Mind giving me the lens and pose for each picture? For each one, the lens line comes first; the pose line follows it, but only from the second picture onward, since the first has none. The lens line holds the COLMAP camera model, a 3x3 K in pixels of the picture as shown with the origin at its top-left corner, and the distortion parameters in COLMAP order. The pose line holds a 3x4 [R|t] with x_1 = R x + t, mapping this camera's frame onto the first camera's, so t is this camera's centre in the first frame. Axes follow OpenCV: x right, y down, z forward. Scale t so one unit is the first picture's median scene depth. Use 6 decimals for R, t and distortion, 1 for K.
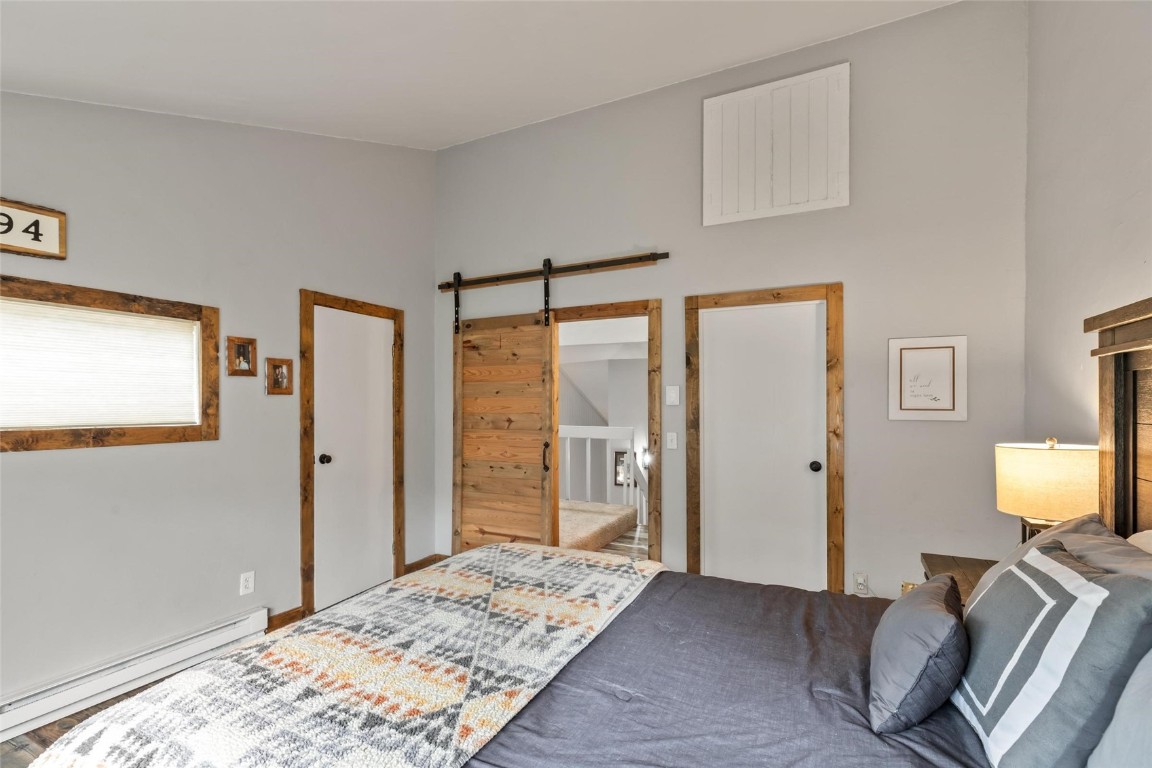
lens RADIAL K [[526.5, 0, 576.2], [0, 526.5, 401.3], [0, 0, 1]] dist [0.002902, 0.000432]
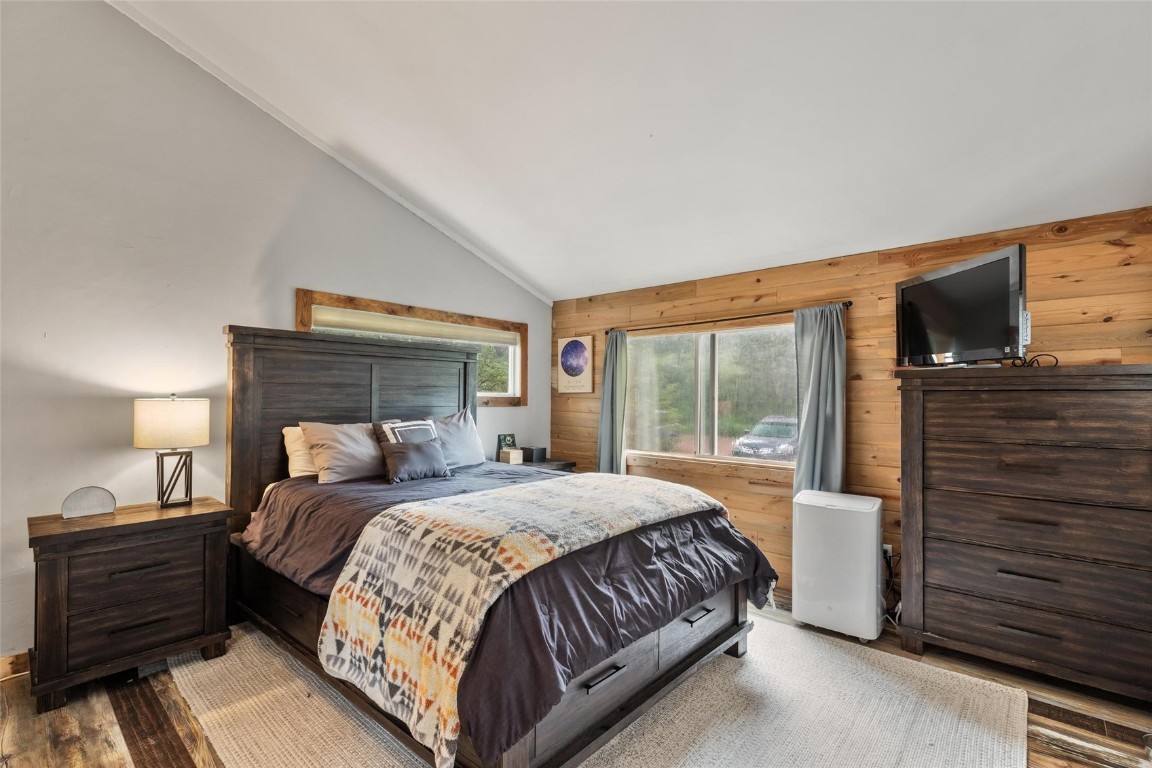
lens RADIAL K [[523.5, 0, 571.1], [0, 523.5, 388.3], [0, 0, 1]] dist [0.002459, 0.000200]
pose [[-0.964931, -0.003171, 0.262484, -0.324638], [-0.007733, 0.999836, -0.016348, 0.040110], [-0.262389, -0.017804, -0.964798, 1.197004]]
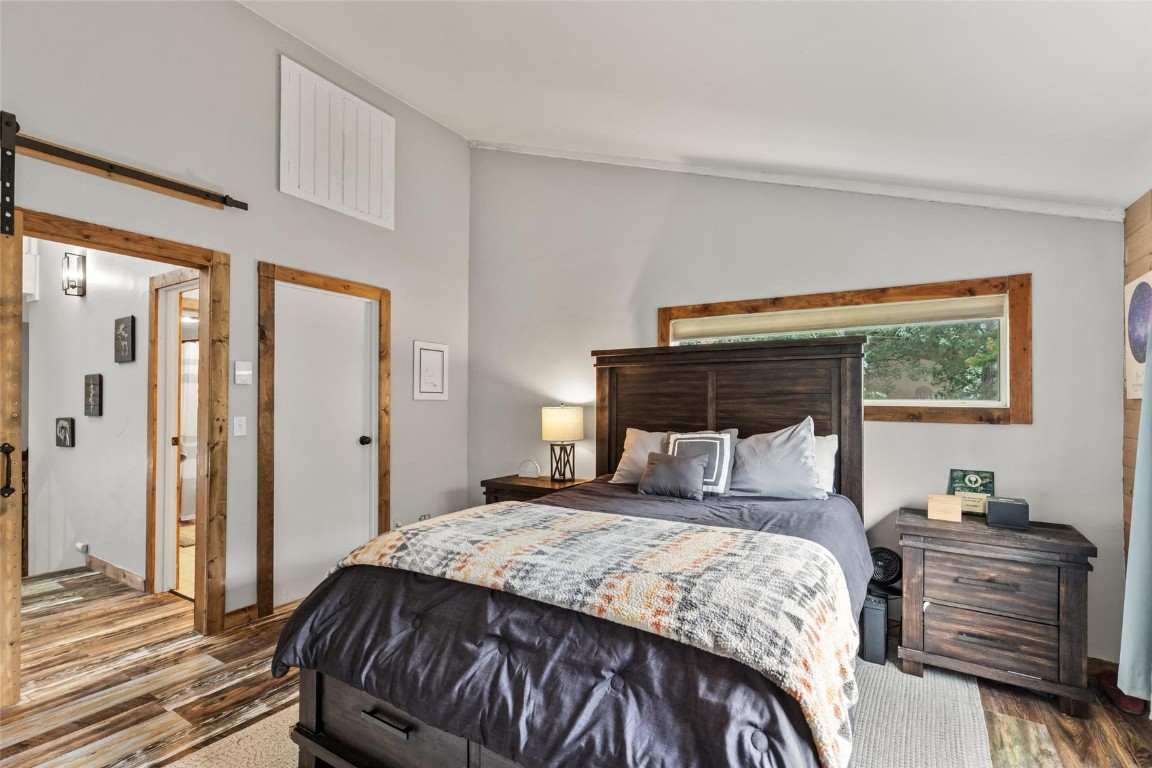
lens RADIAL K [[526.5, 0, 576.2], [0, 526.5, 401.3], [0, 0, 1]] dist [0.002902, 0.000432]
pose [[0.094360, 0.003649, 0.995531, -0.686742], [-0.006309, 0.999975, -0.003067, 0.038339], [-0.995518, -0.005992, 0.094381, 0.432522]]
